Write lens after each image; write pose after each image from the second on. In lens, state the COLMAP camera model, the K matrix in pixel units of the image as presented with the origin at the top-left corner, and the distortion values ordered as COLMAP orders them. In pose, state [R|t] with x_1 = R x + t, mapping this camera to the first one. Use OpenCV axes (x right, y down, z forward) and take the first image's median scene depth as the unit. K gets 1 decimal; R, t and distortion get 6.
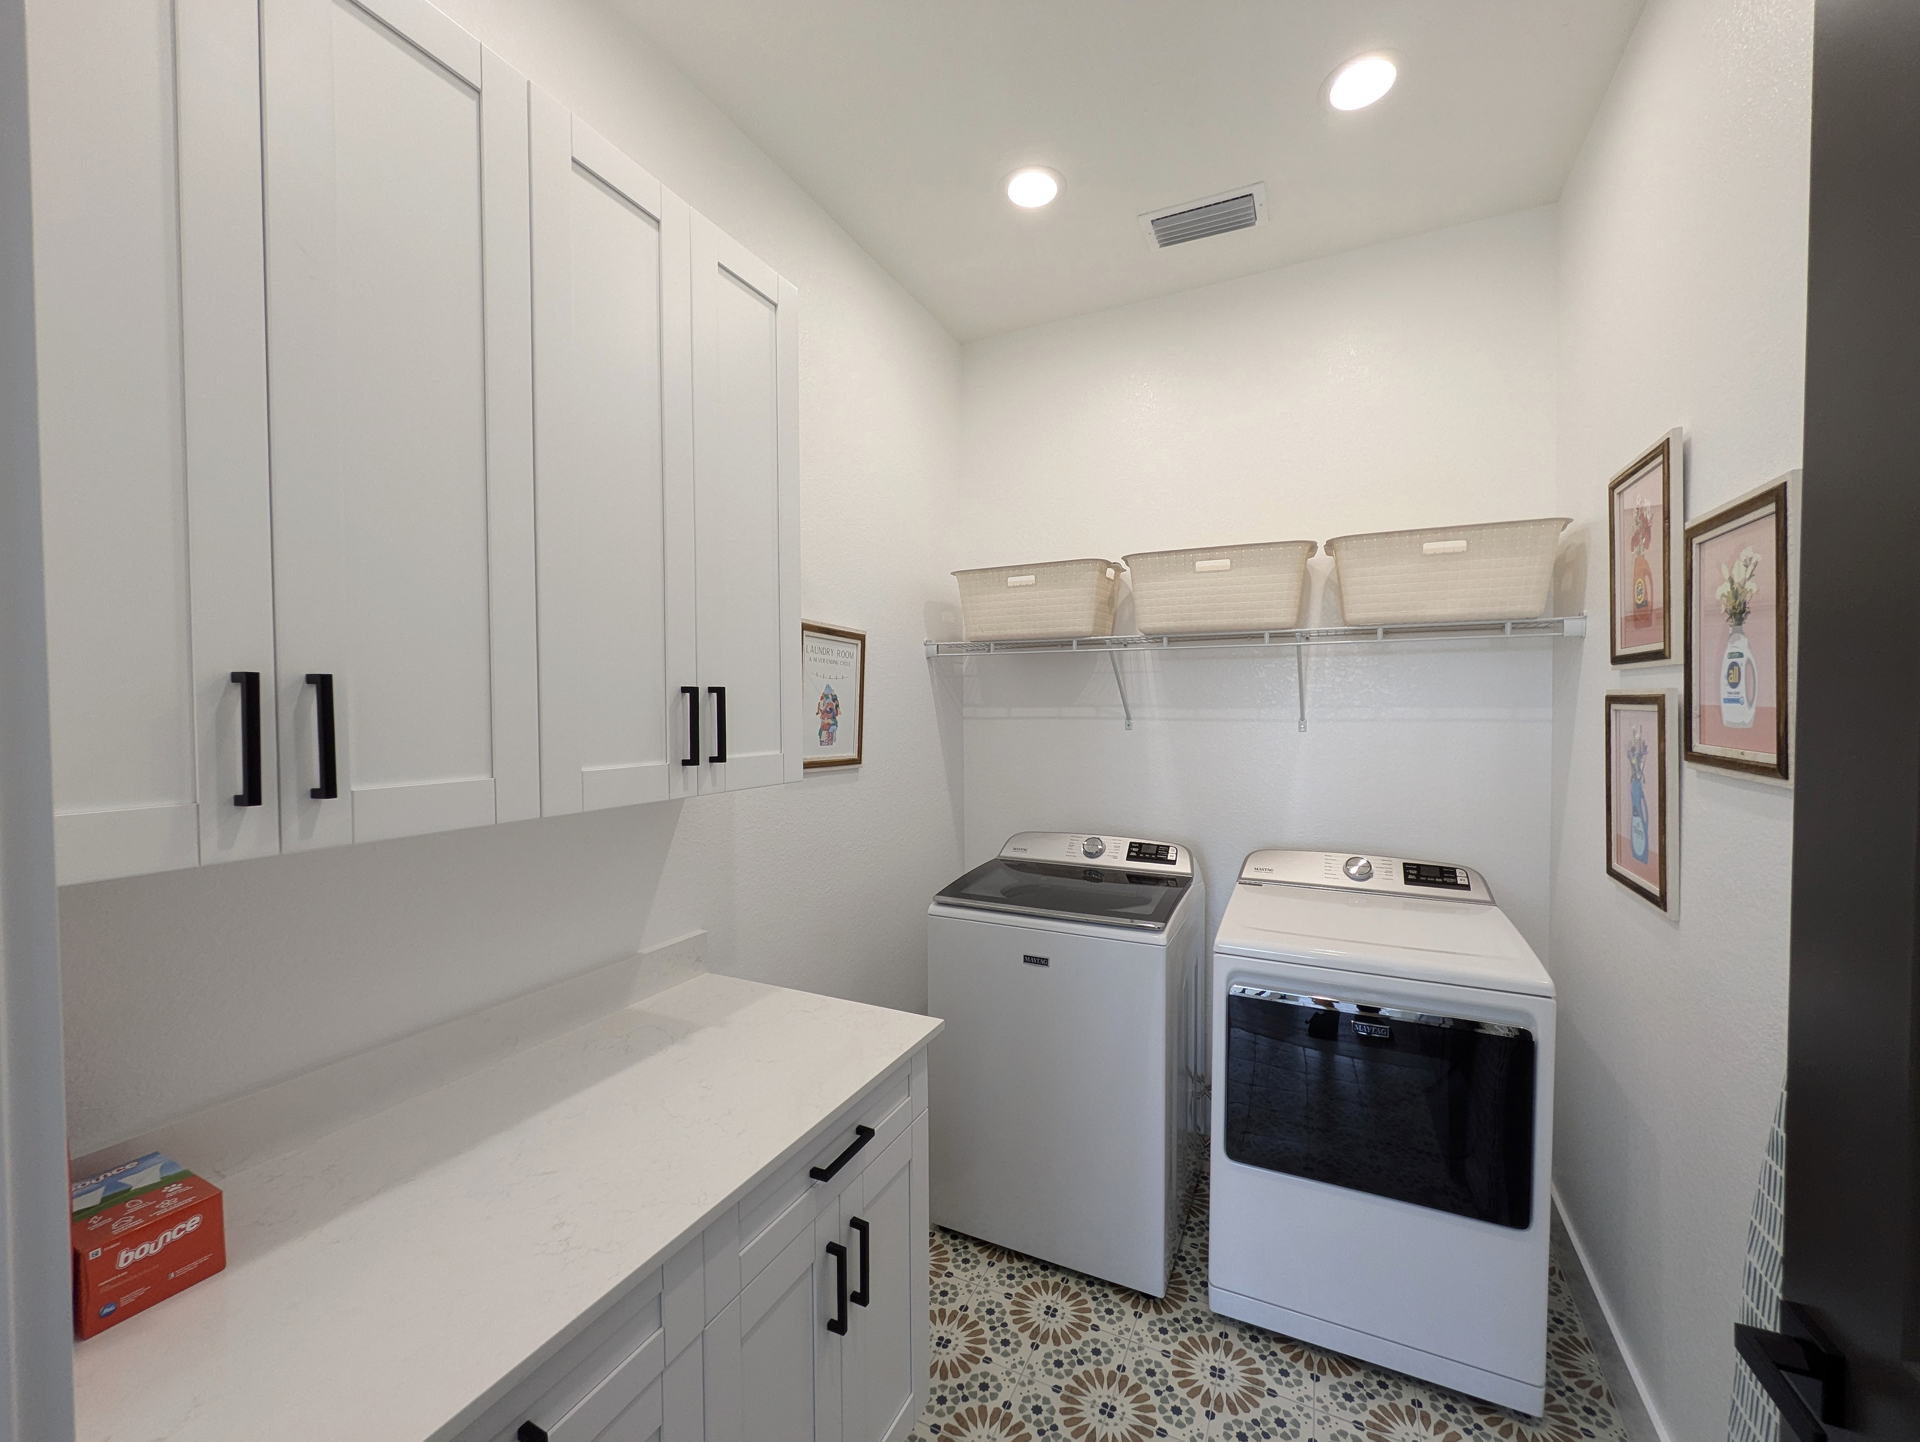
lens RADIAL K [[756.6, 0, 957.3], [0, 756.6, 715.3], [0, 0, 1]] dist [0.000792, -0.000391]
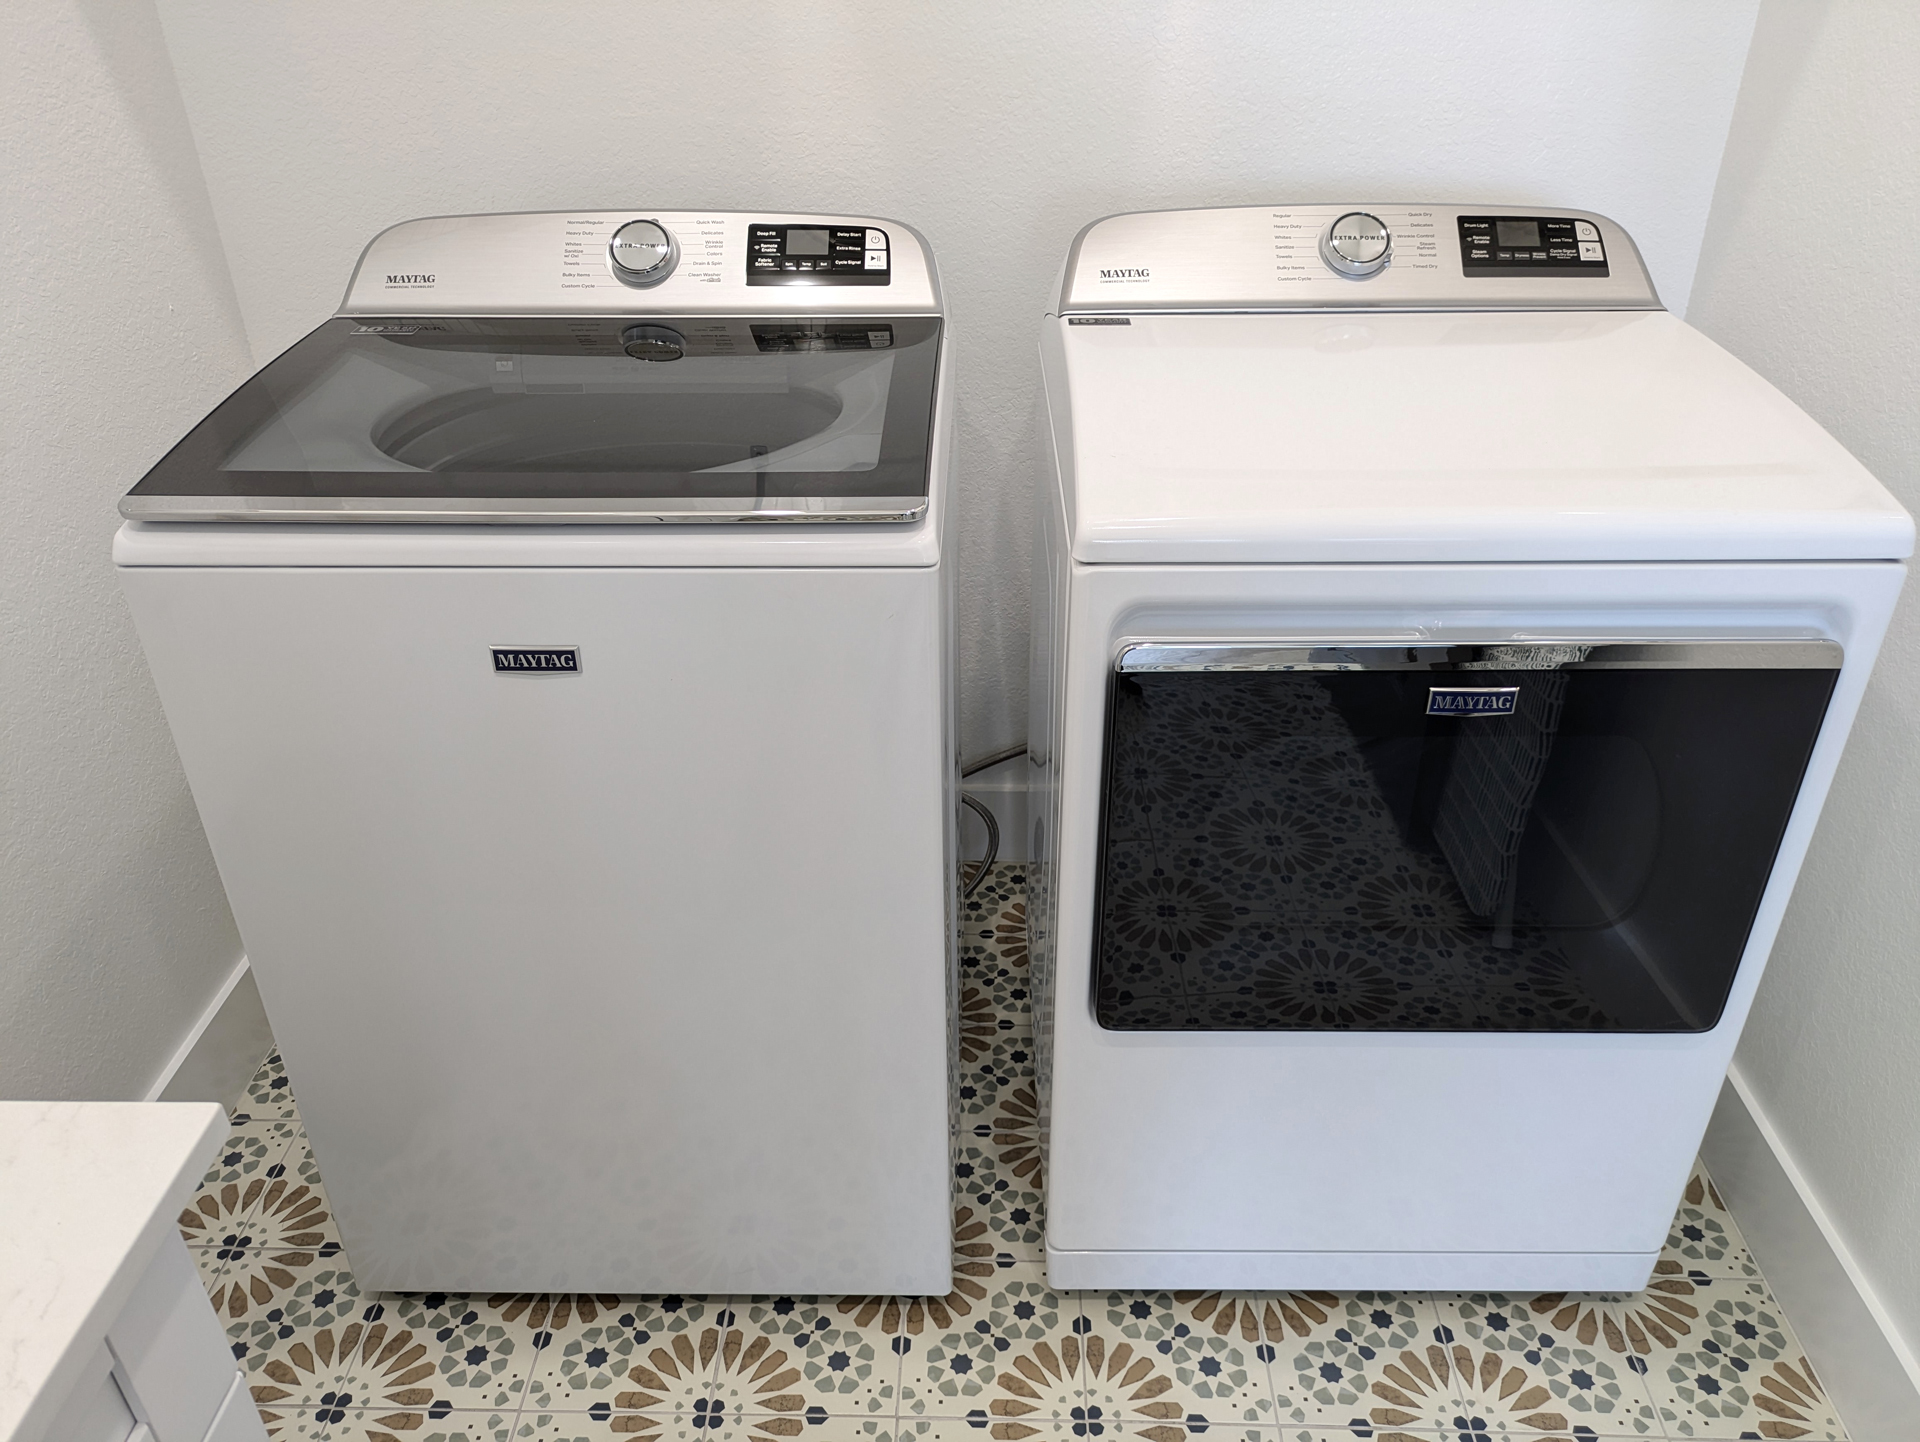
lens RADIAL K [[1432.1, 0, 957.4], [0, 1432.1, 722.9], [0, 0, 1]] dist [0.031340, -0.016163]
pose [[0.907449, -0.221634, 0.356951, 0.046042], [0.014426, 0.865491, 0.500717, 0.052296], [-0.419914, -0.449226, 0.788586, 0.462197]]
